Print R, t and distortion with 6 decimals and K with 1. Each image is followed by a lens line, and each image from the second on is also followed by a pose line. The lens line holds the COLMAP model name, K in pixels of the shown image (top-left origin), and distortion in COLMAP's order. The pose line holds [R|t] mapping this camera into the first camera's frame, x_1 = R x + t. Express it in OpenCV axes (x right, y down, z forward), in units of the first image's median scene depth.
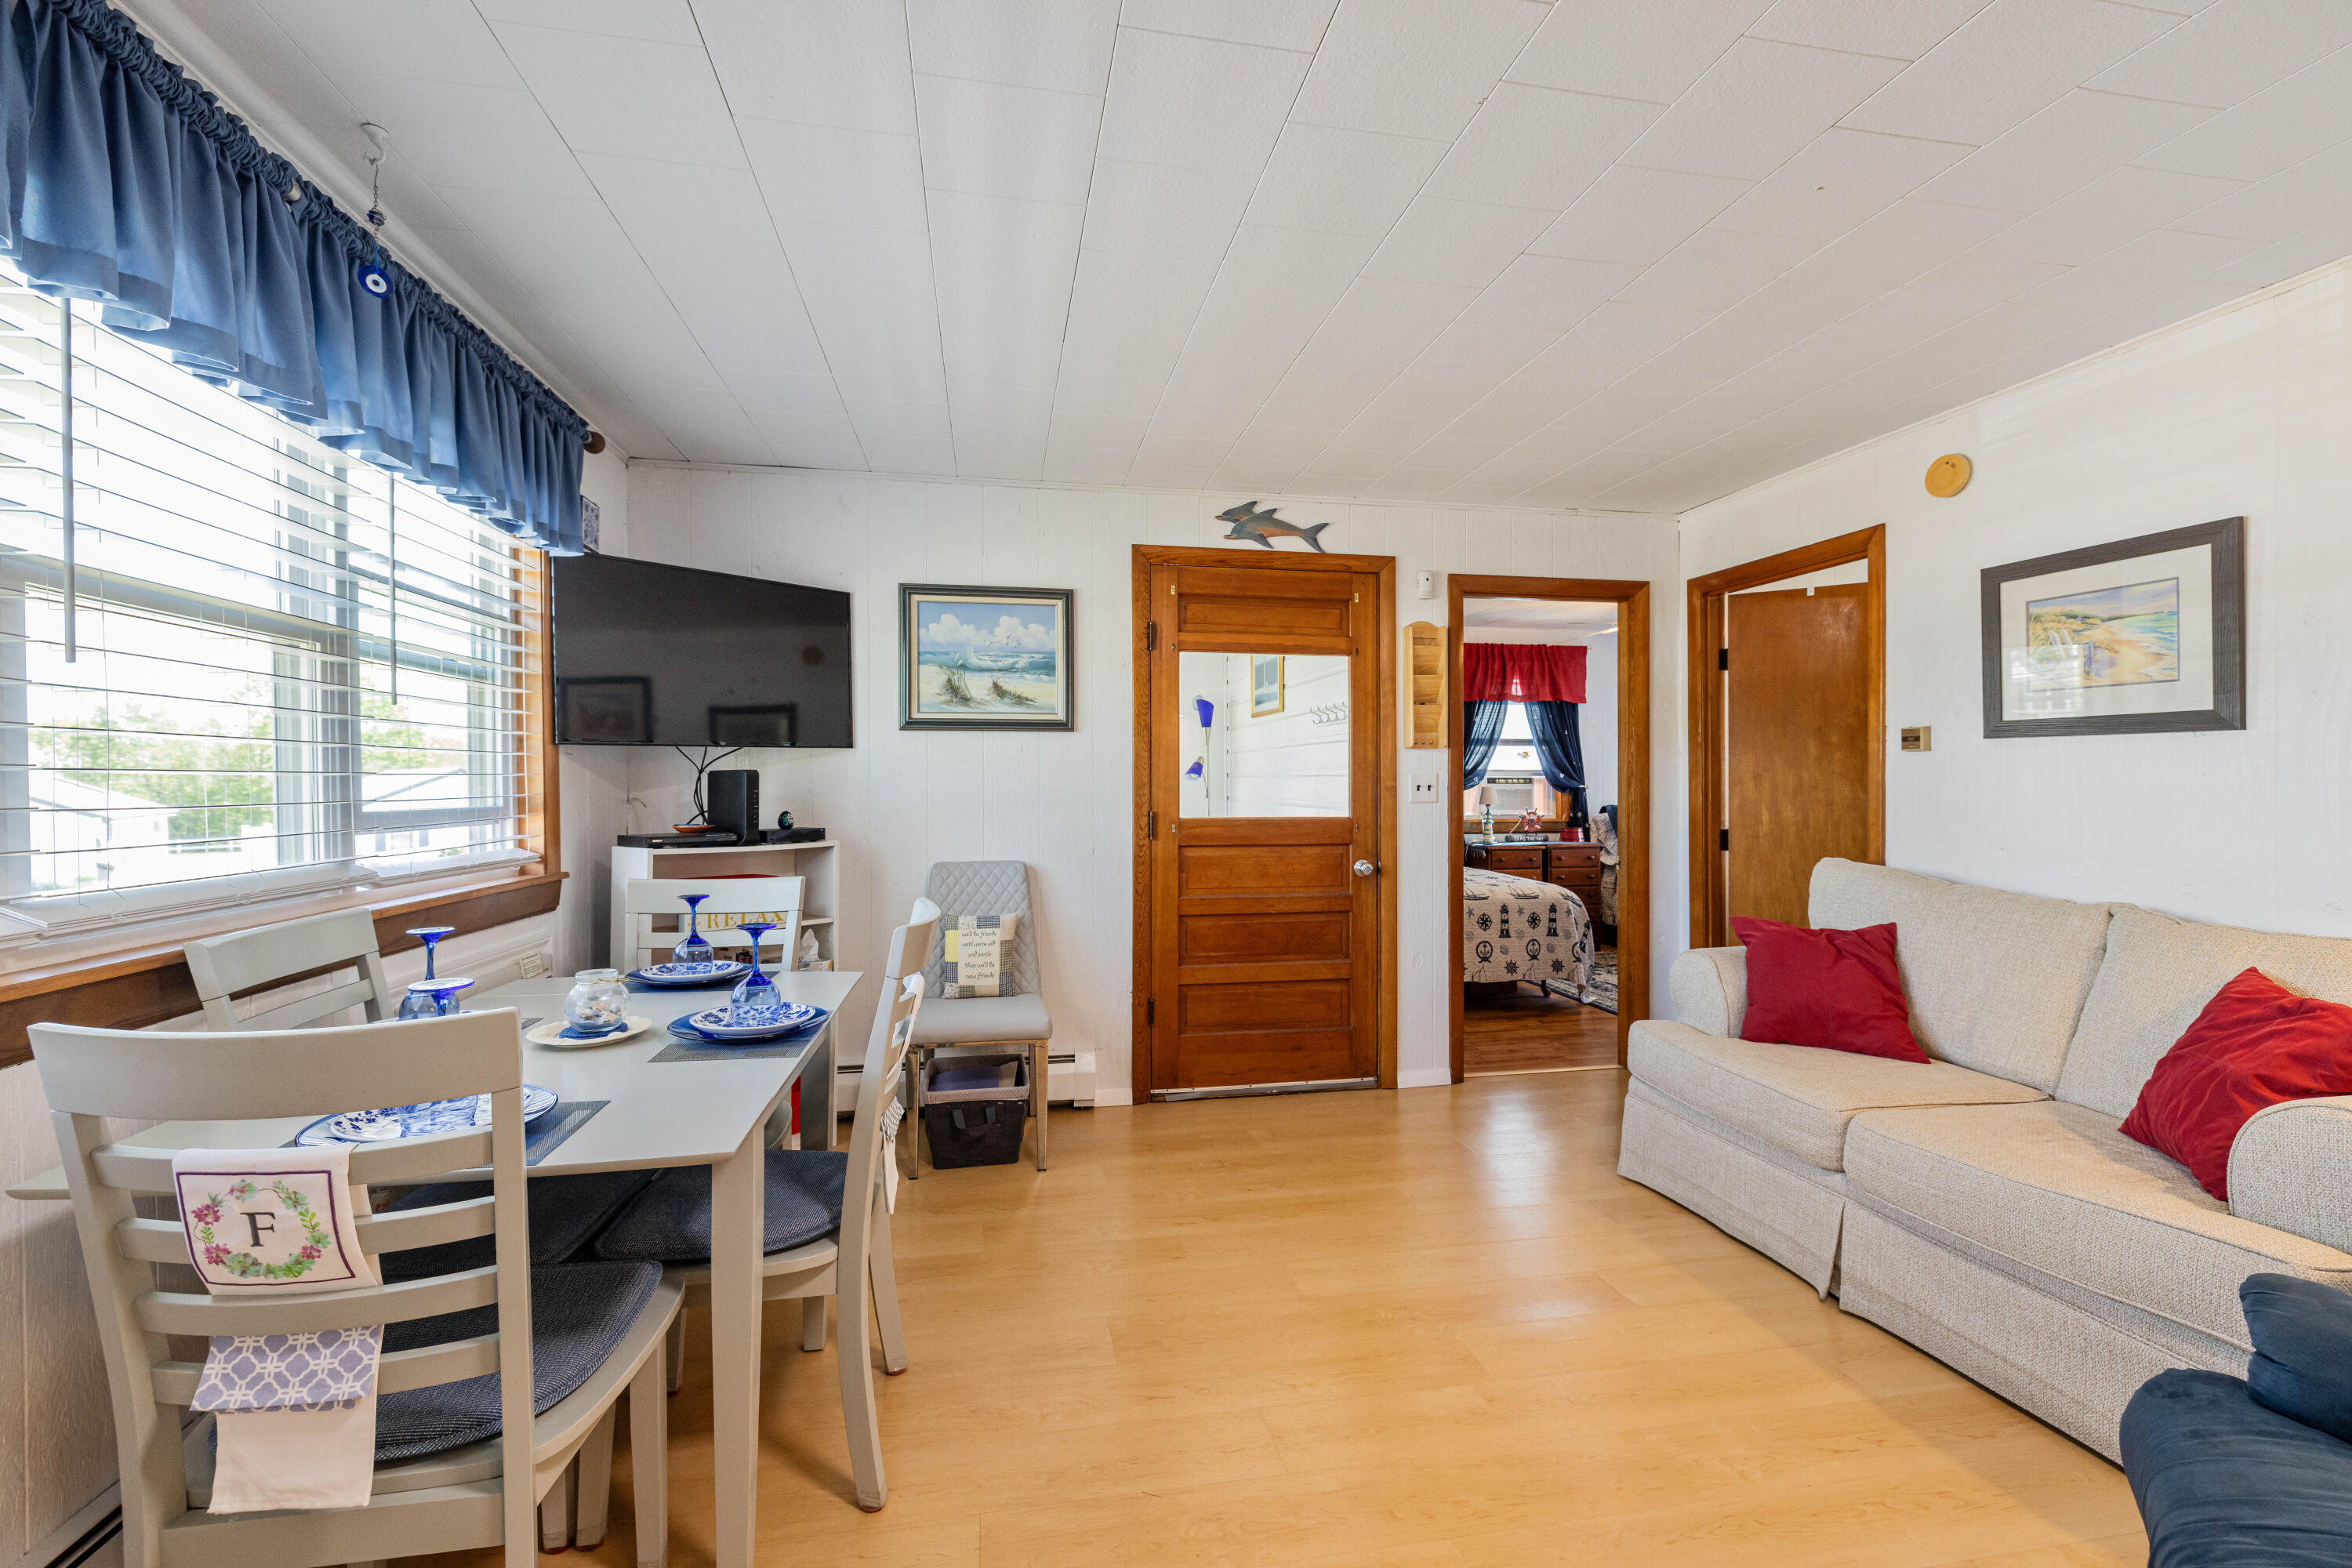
lens RADIAL K [[981.5, 0, 1163.9], [0, 981.5, 777.1], [0, 0, 1]] dist [-0.000105, 0.000238]
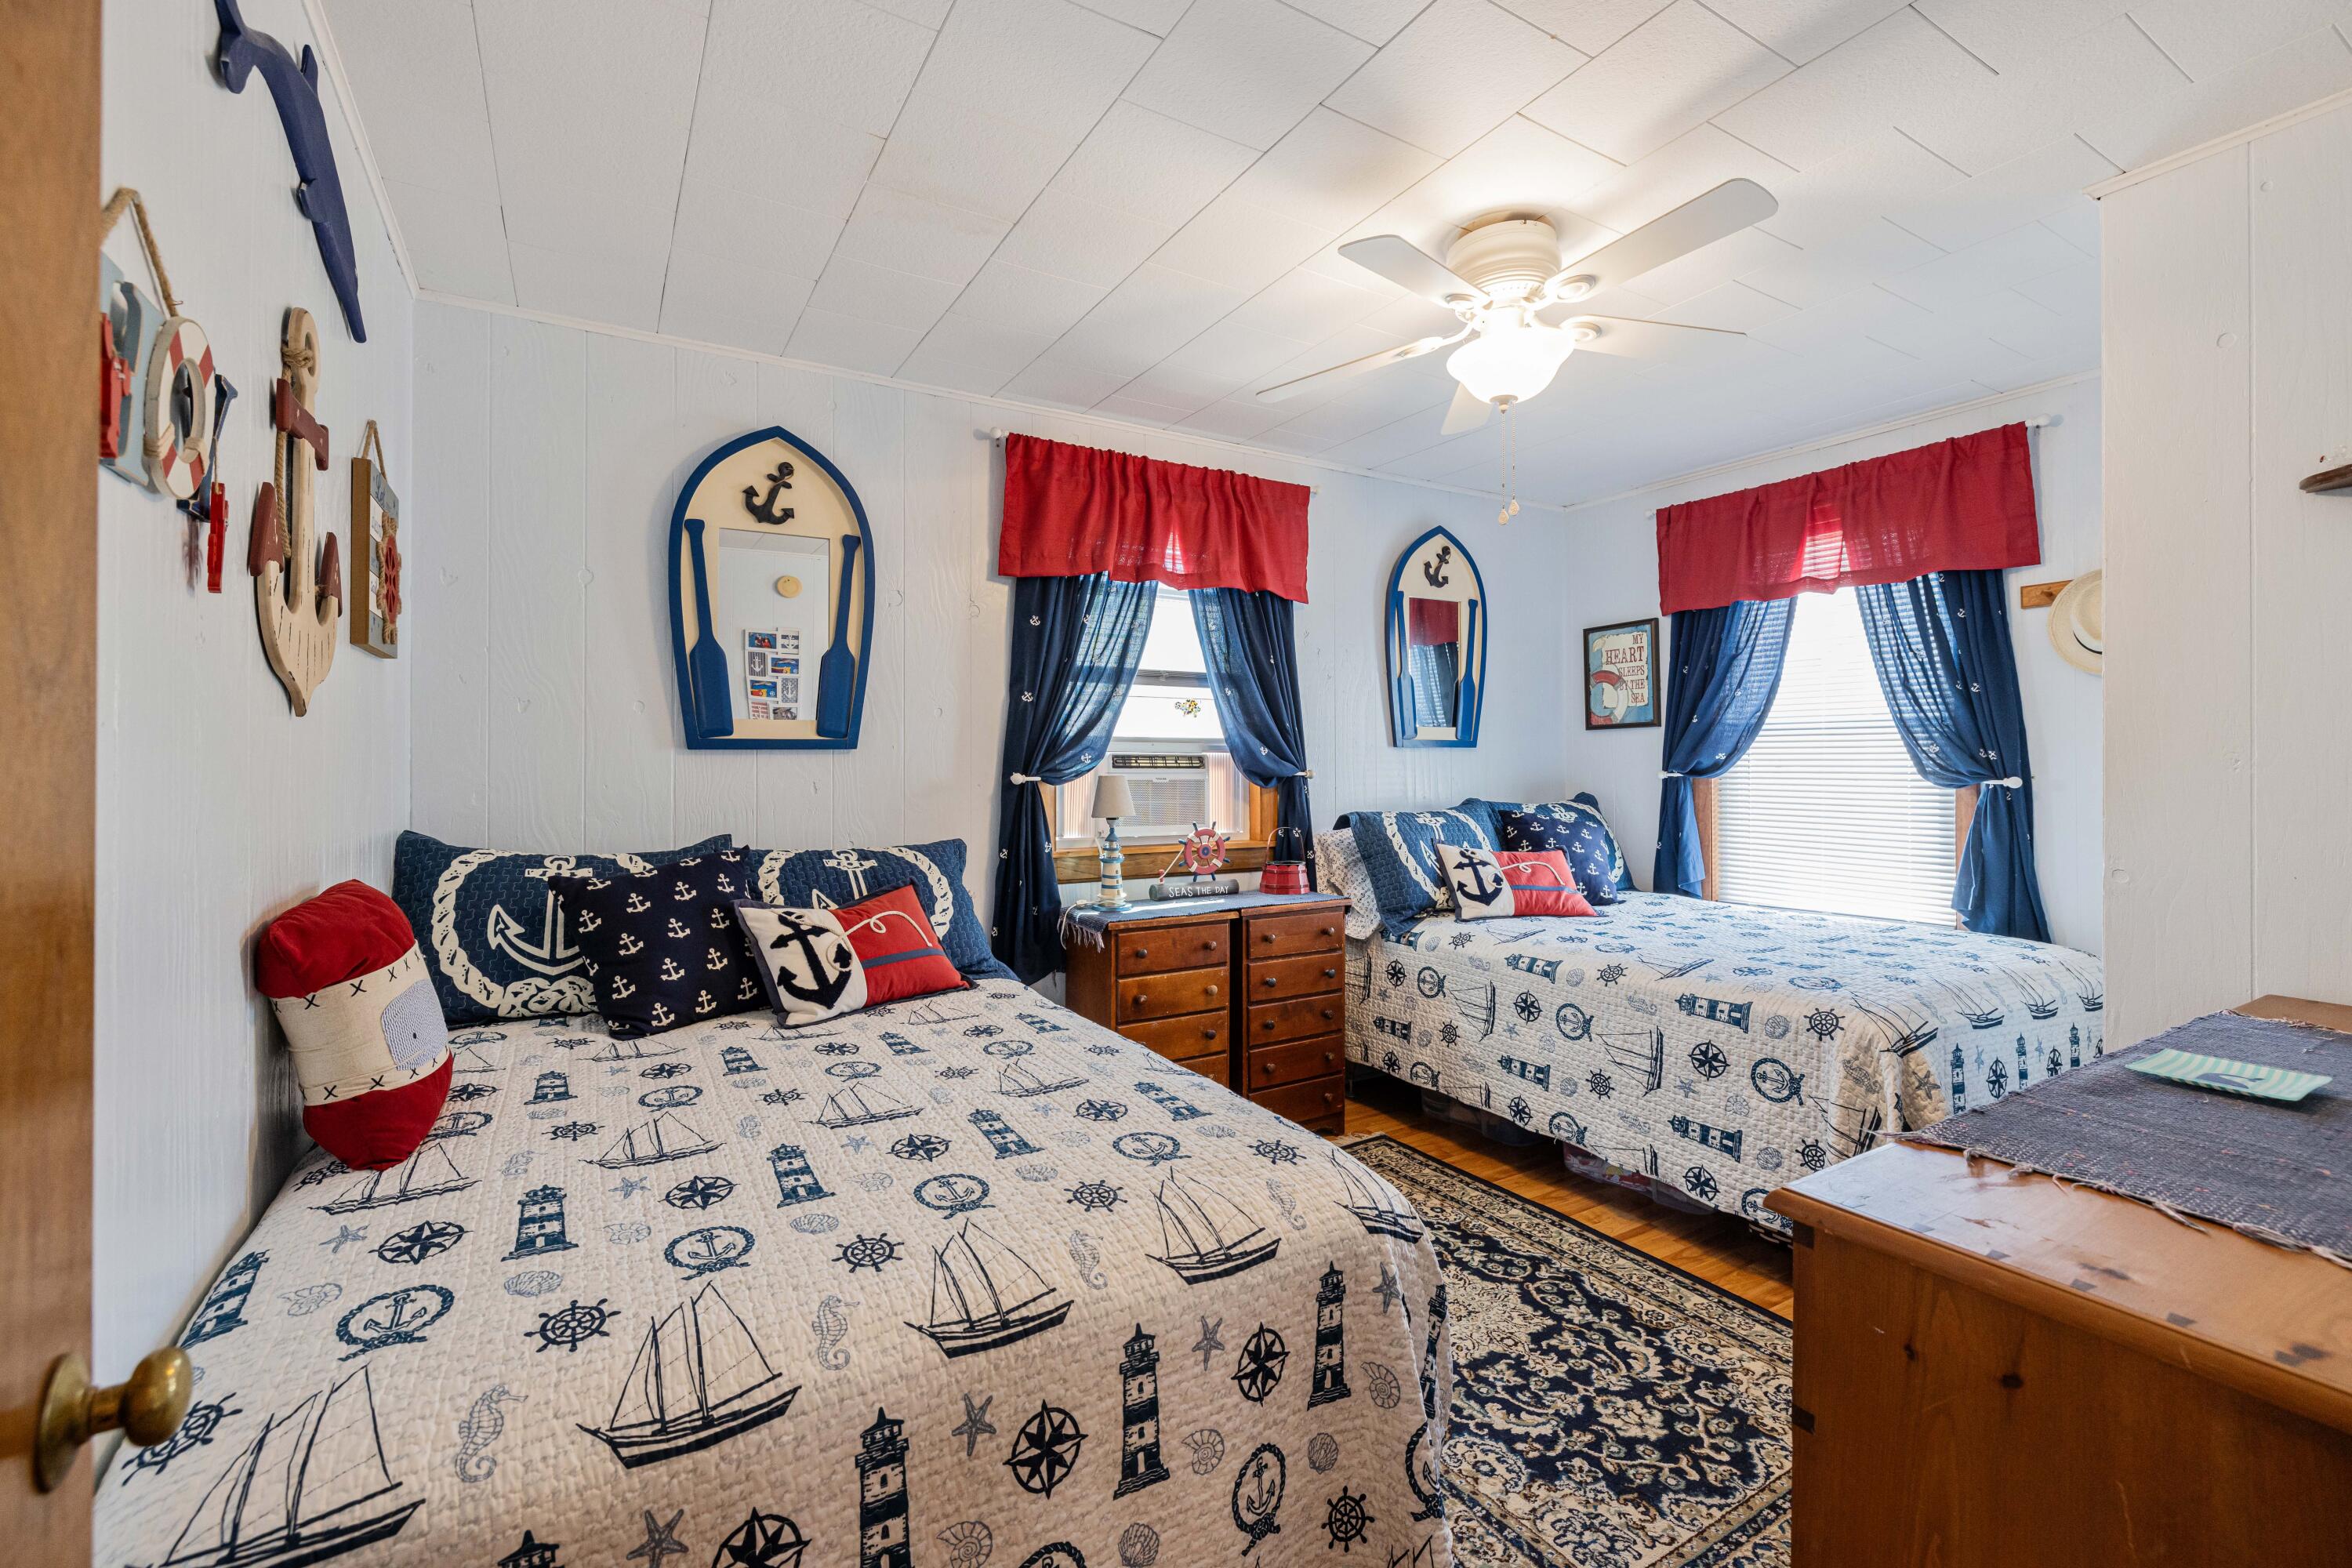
lens RADIAL K [[981.5, 0, 1163.9], [0, 981.5, 777.1], [0, 0, 1]] dist [-0.000105, 0.000238]
pose [[0.940751, -0.003260, 0.339082, 0.201335], [-0.001938, 0.999886, 0.014992, 0.004035], [-0.339092, -0.014761, 0.940637, 0.574670]]
